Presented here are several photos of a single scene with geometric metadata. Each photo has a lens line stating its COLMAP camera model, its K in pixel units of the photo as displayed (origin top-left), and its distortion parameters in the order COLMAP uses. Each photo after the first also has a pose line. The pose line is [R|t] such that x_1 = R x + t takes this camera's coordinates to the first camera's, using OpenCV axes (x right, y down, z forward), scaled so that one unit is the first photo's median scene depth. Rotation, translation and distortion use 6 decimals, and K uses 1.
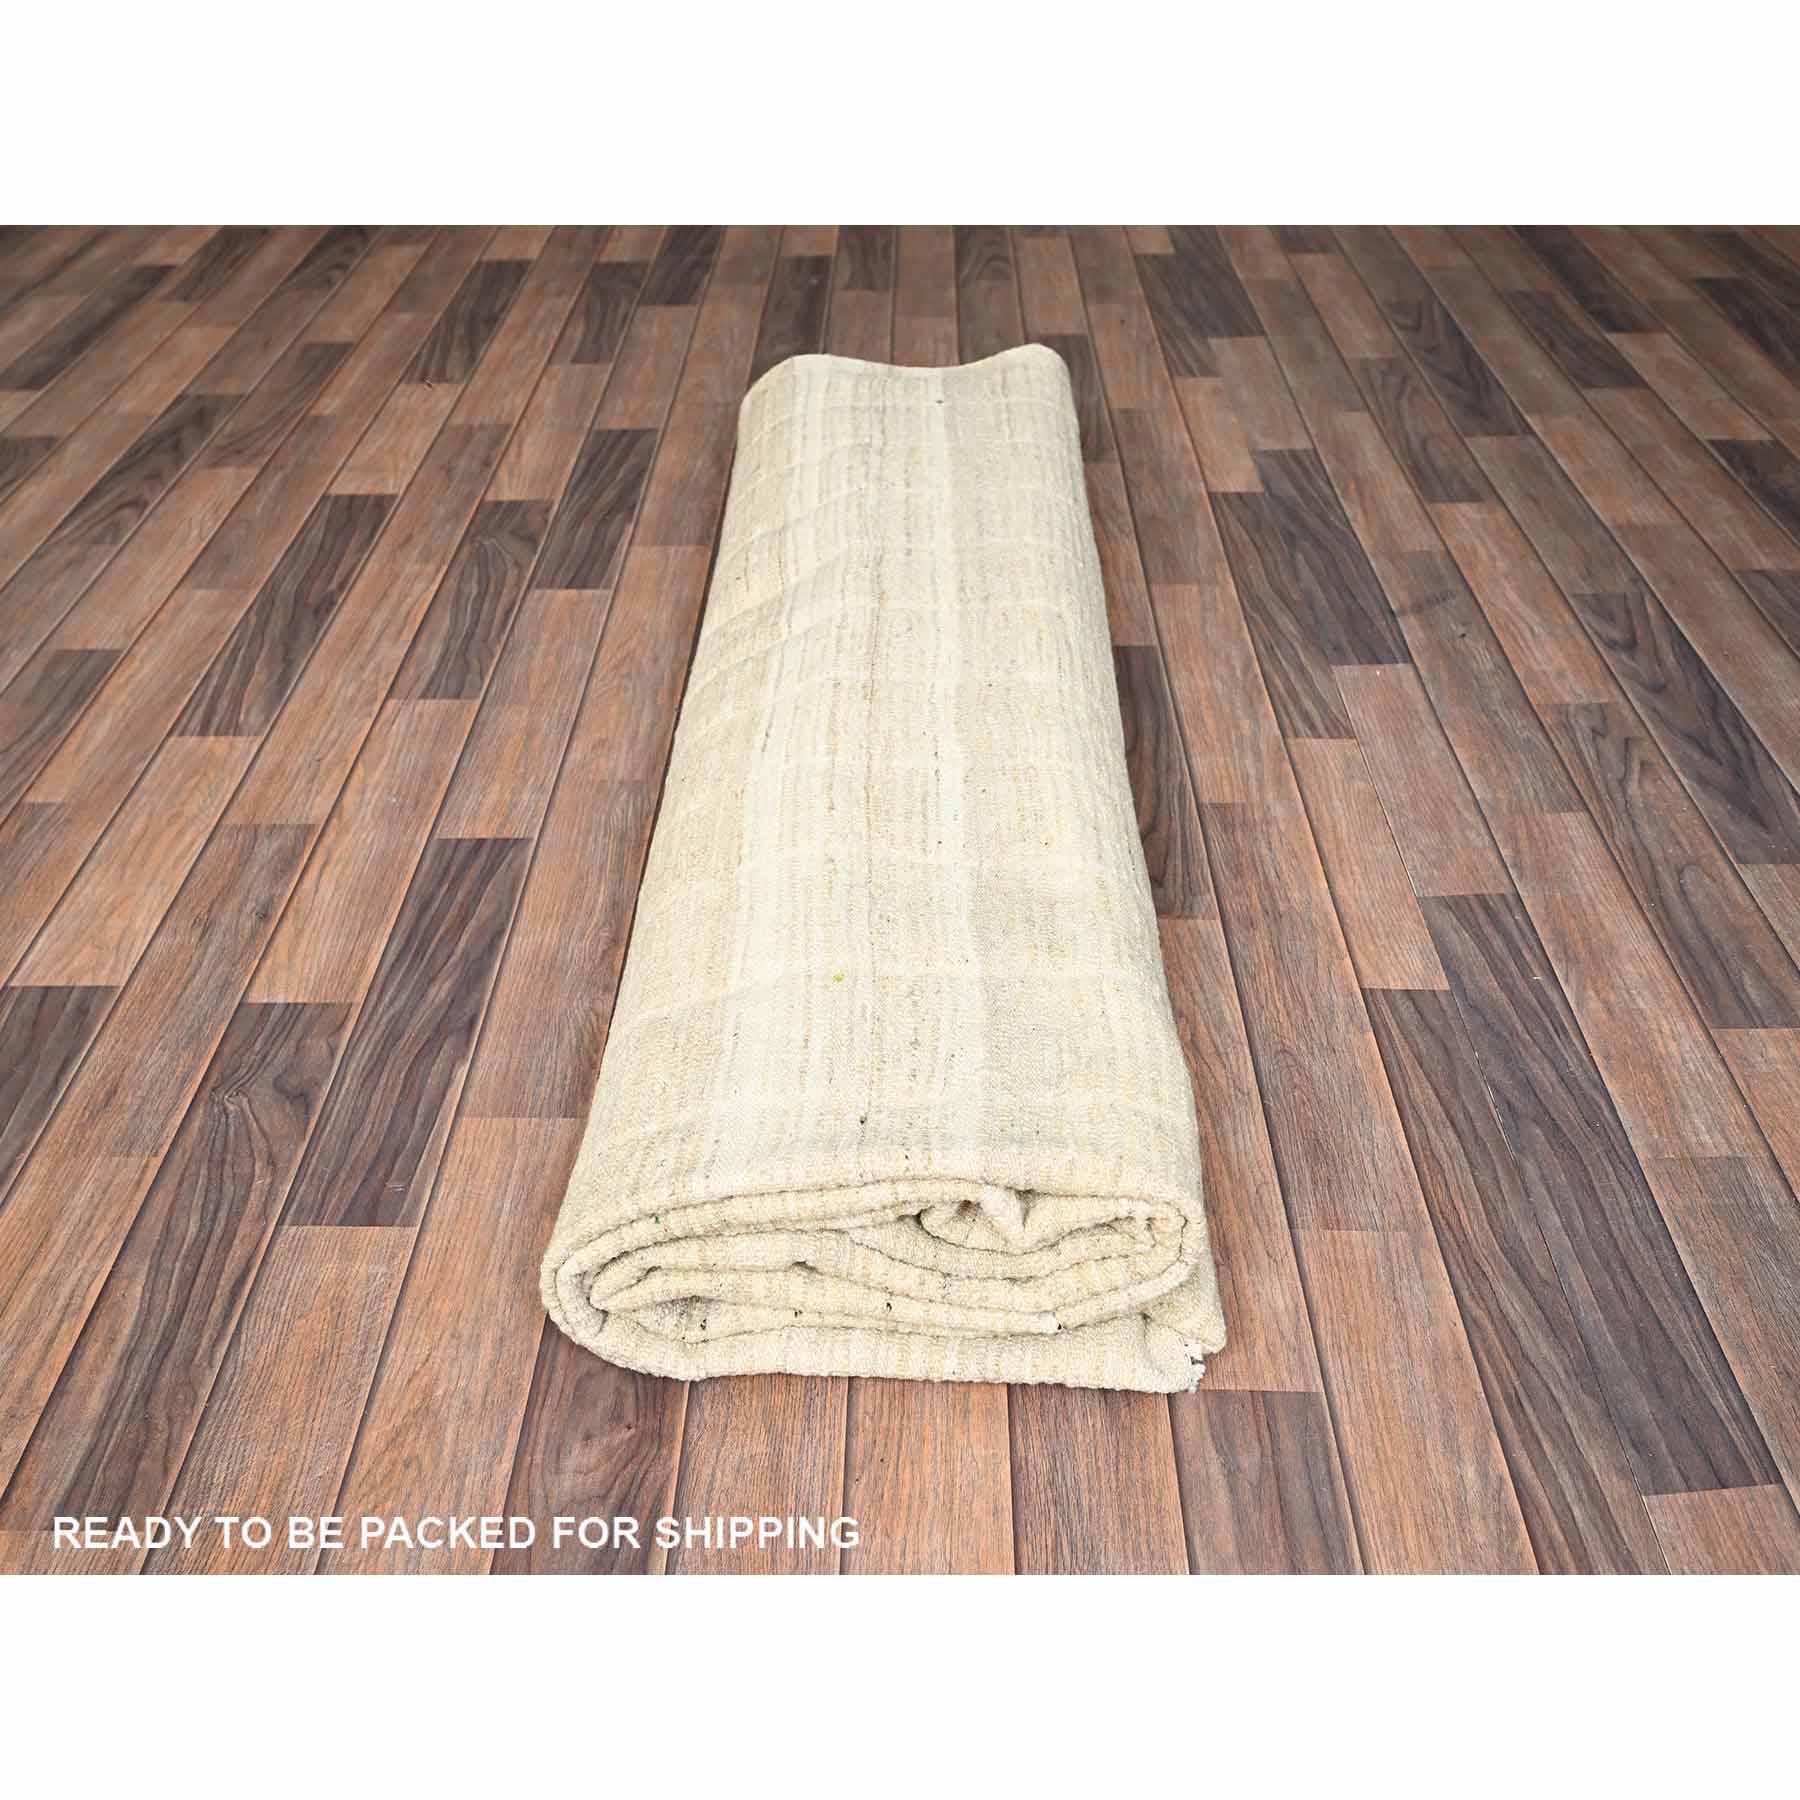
lens RADIAL K [[2114.5, 0, 901.9], [0, 2114.5, 900.5], [0, 0, 1]] dist [-0.022949, 0.000000]
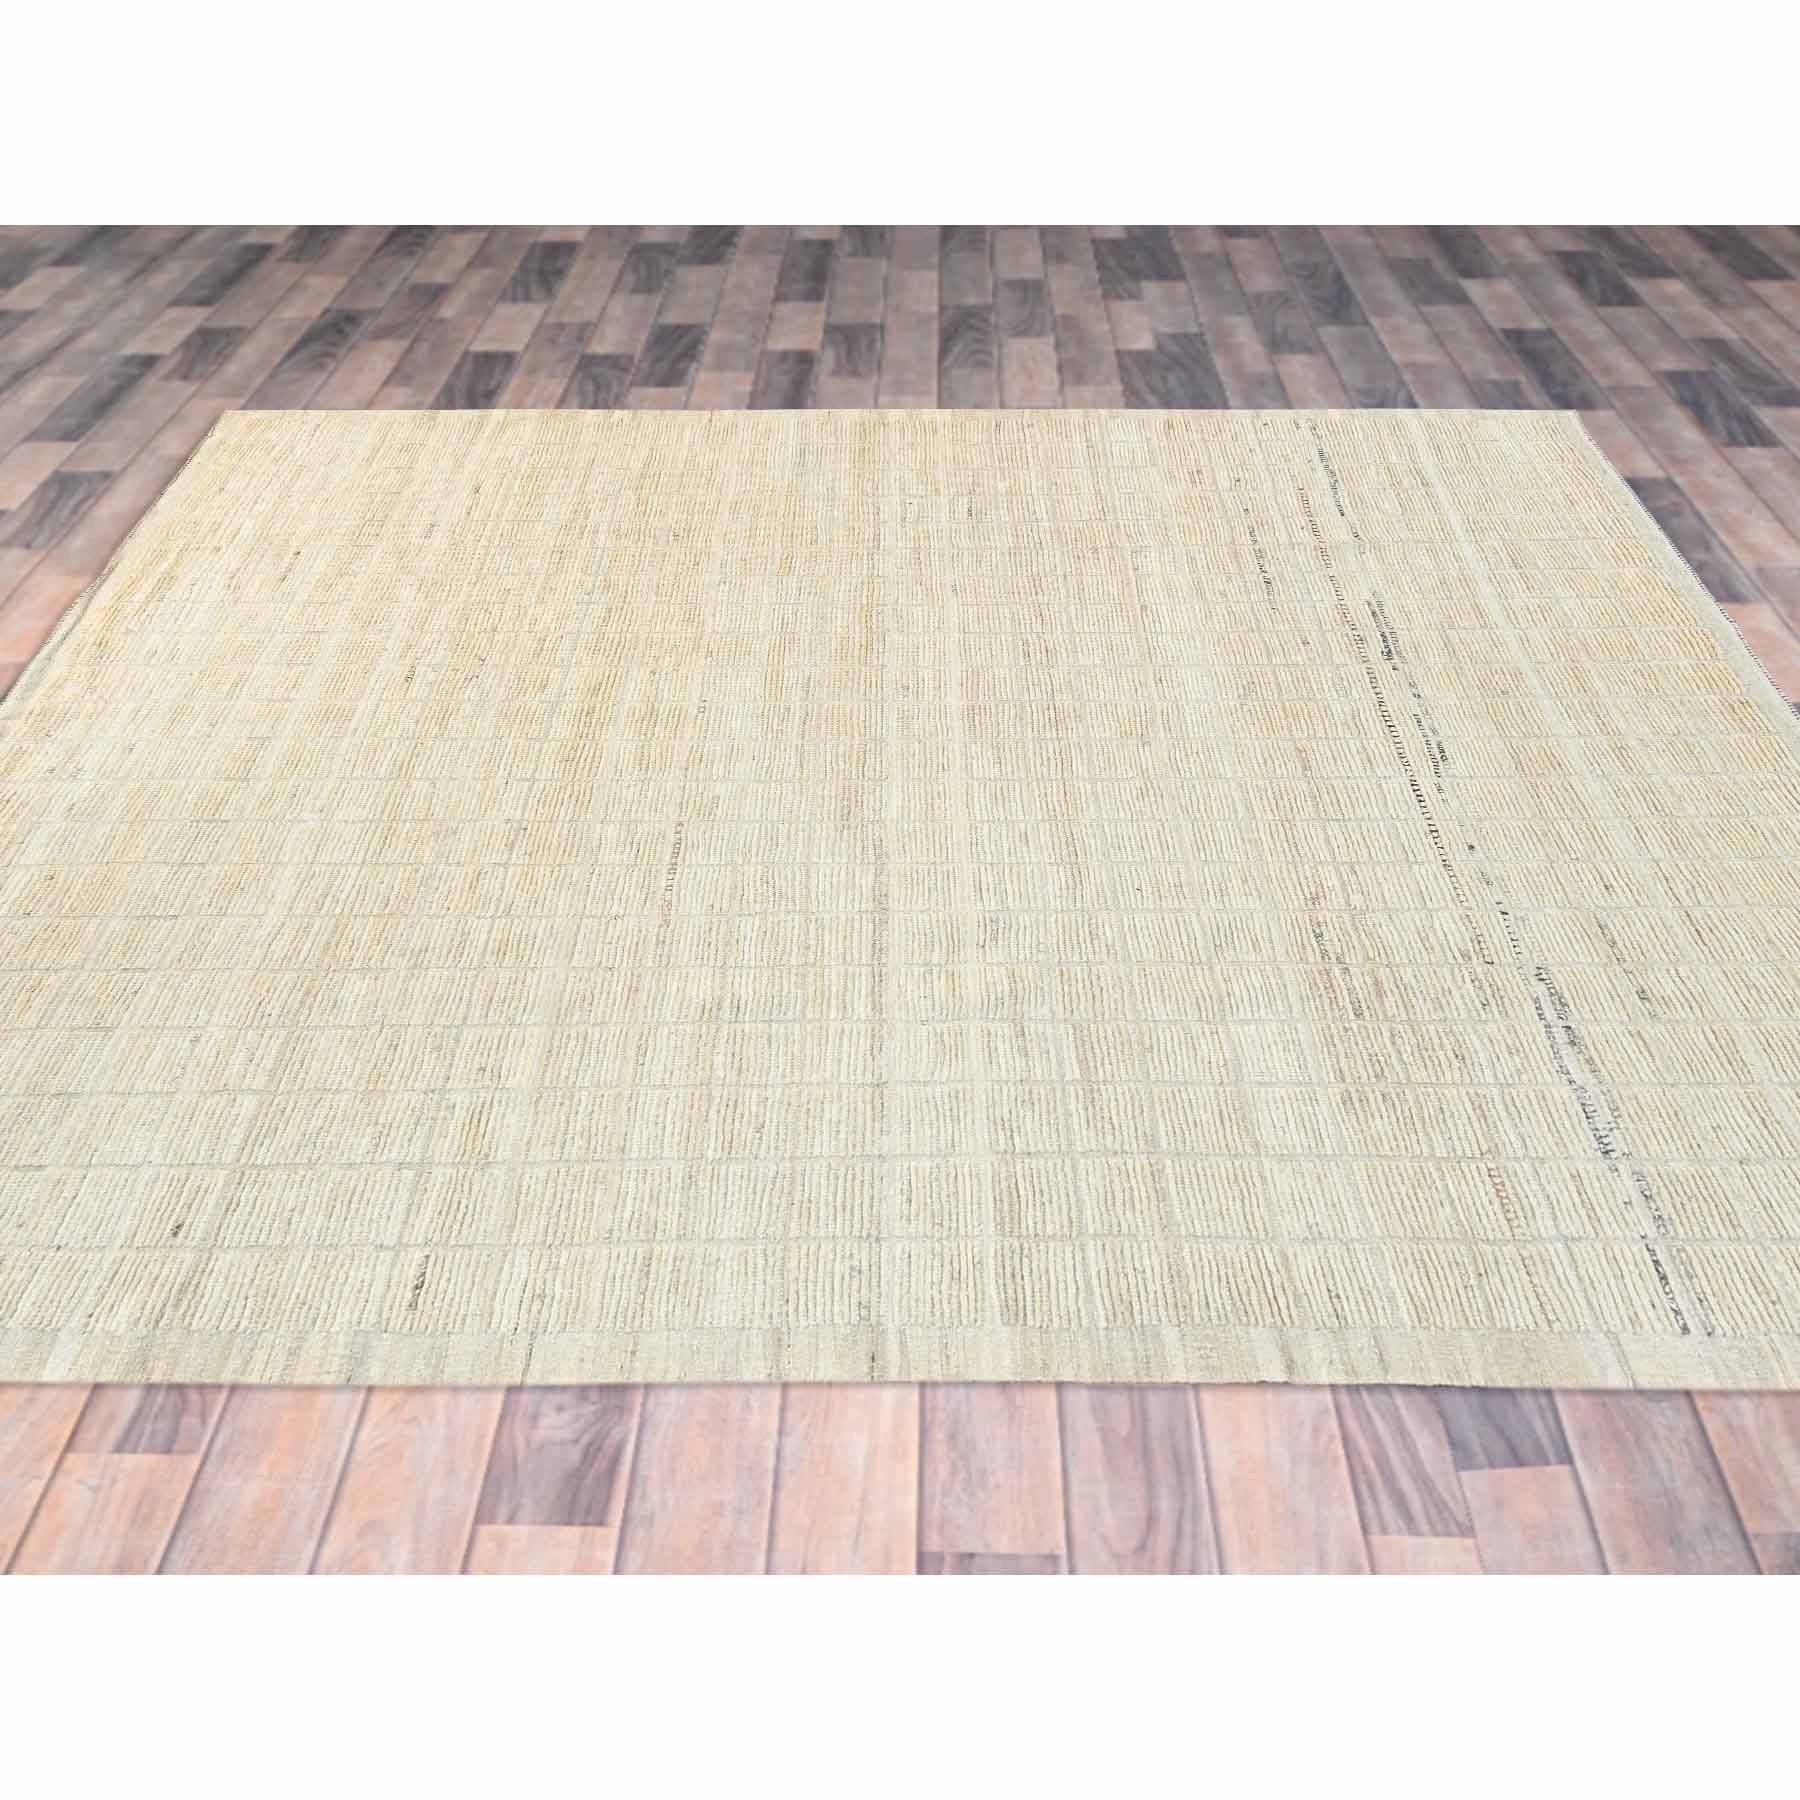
lens RADIAL K [[1410.9, 0, 789.8], [0, 1410.9, 889.9], [0, 0, 1]] dist [-0.006313, -0.002428]
pose [[0.997161, 0.055456, -0.050941, 0.001317], [-0.044727, 0.980416, 0.191791, -0.087407], [0.060579, -0.188968, 0.980113, 0.139563]]
